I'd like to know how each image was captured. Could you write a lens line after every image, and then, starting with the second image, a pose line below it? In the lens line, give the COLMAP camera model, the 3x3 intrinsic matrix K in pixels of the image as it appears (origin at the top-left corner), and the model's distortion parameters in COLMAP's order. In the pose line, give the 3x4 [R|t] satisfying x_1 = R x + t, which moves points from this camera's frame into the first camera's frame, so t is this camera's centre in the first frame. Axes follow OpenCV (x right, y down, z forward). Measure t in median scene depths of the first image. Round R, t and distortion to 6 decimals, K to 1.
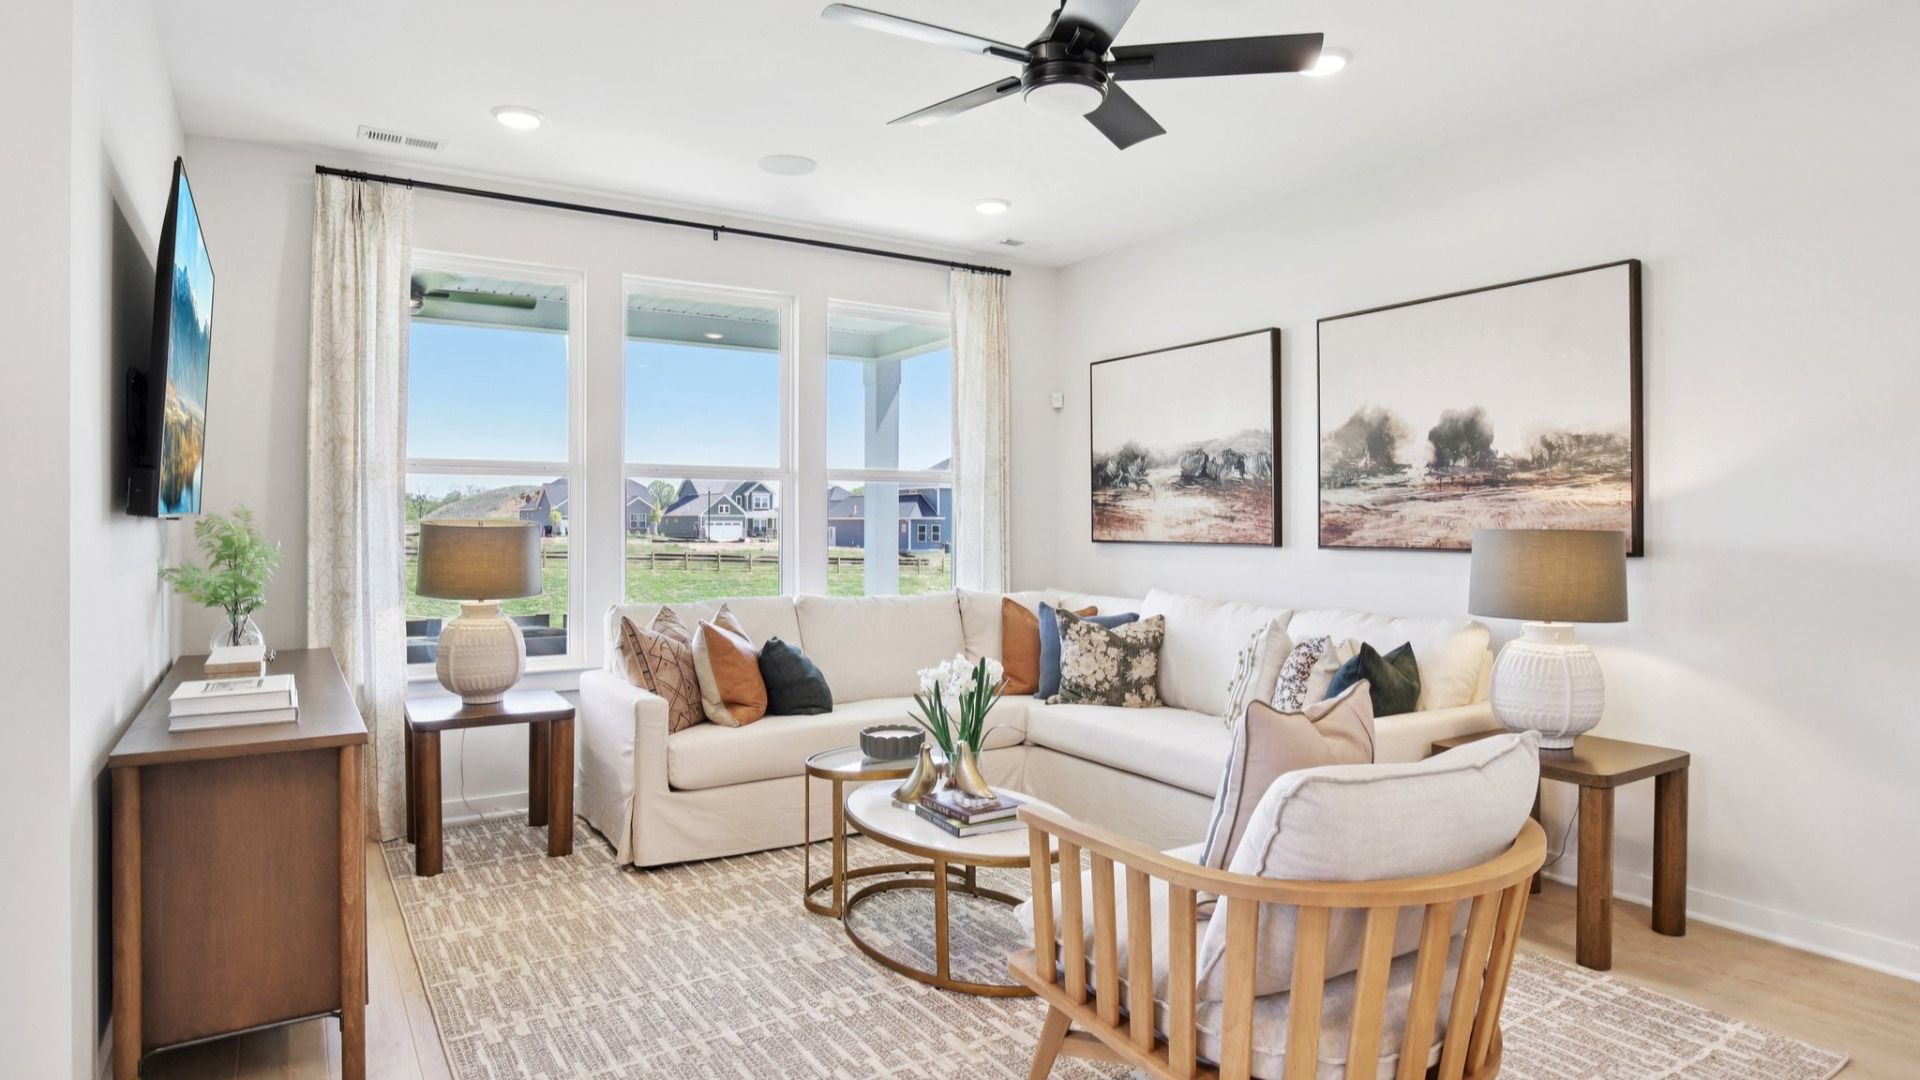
lens RADIAL K [[1056.5, 0, 960.5], [0, 1056.5, 515.1], [0, 0, 1]] dist [-0.000140, -0.041193]
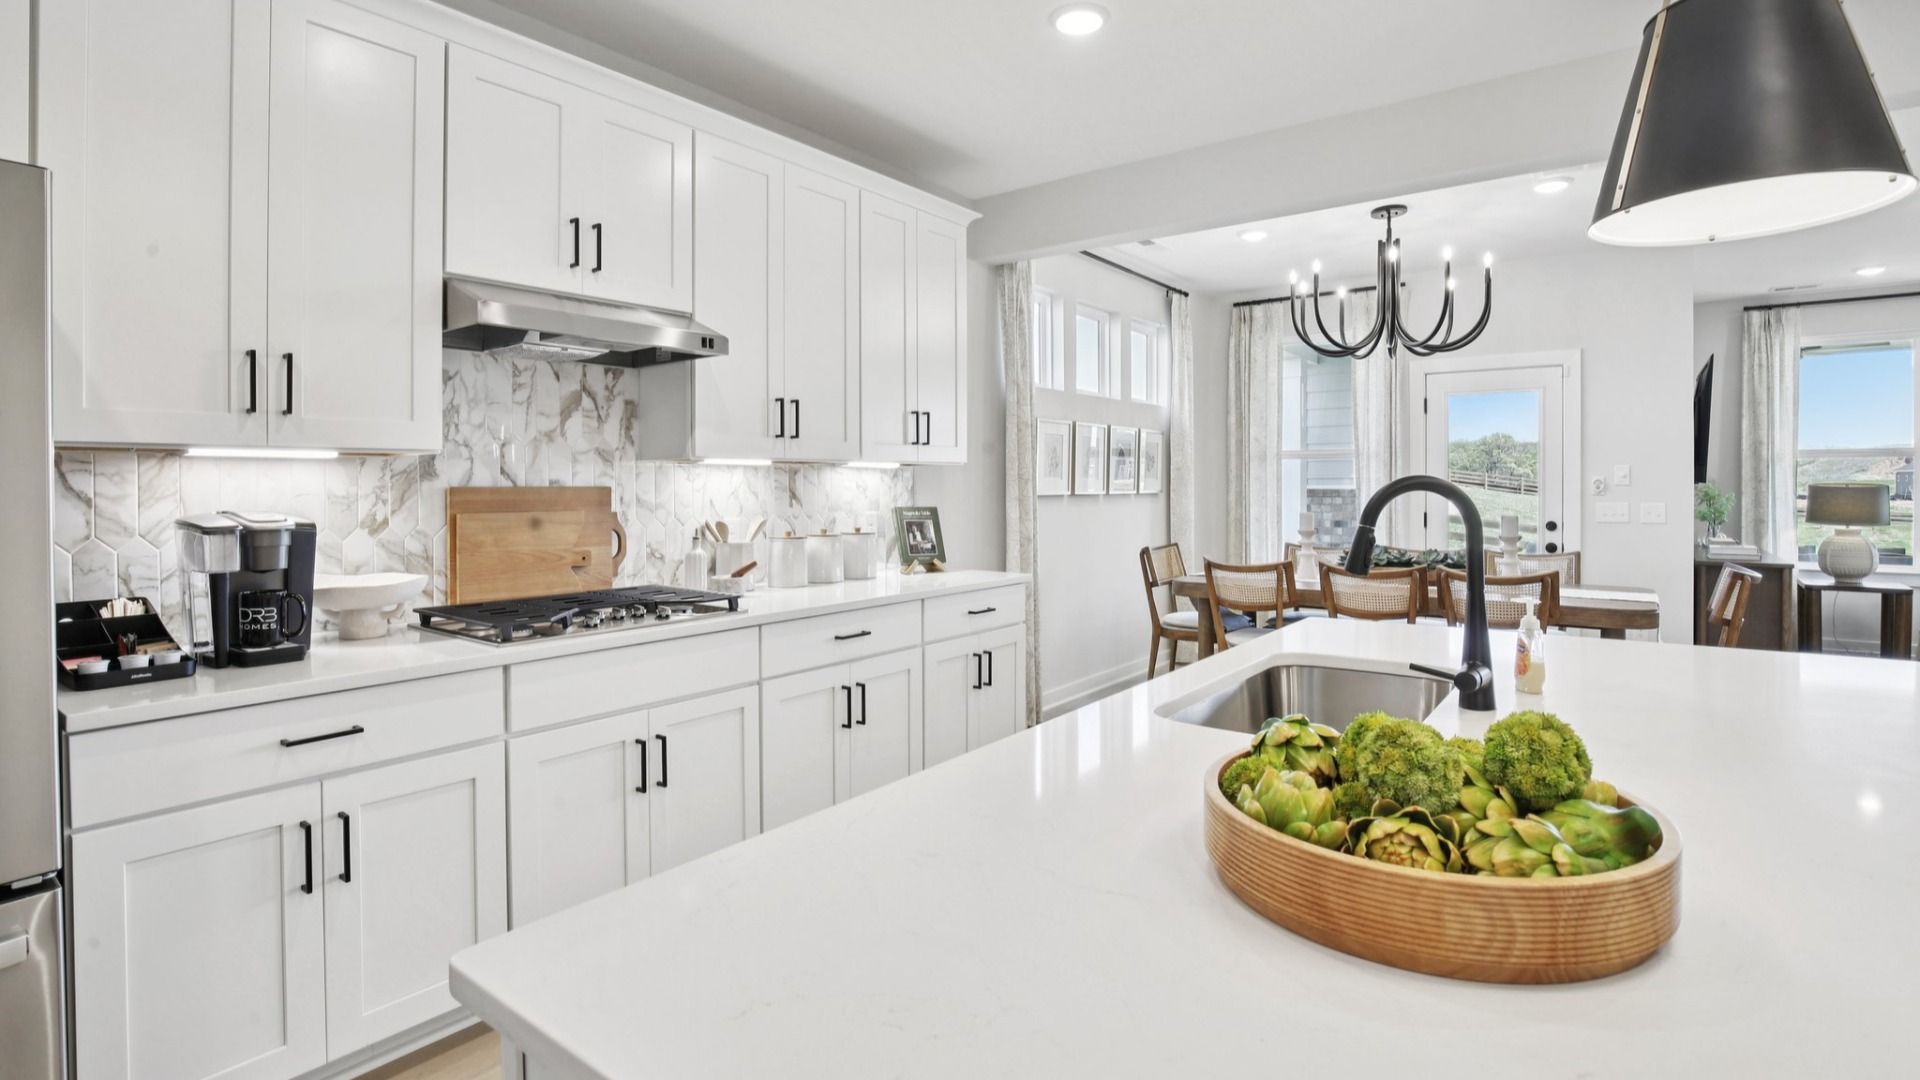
lens RADIAL K [[894.8, 0, 963.7], [0, 894.8, 491.8], [0, 0, 1]] dist [-0.025127, 0.000408]
pose [[0.349548, 0.005533, -0.936902, 0.434280], [0.008469, 0.999923, 0.009064, -0.007307], [0.936880, -0.011103, 0.349475, -0.983074]]
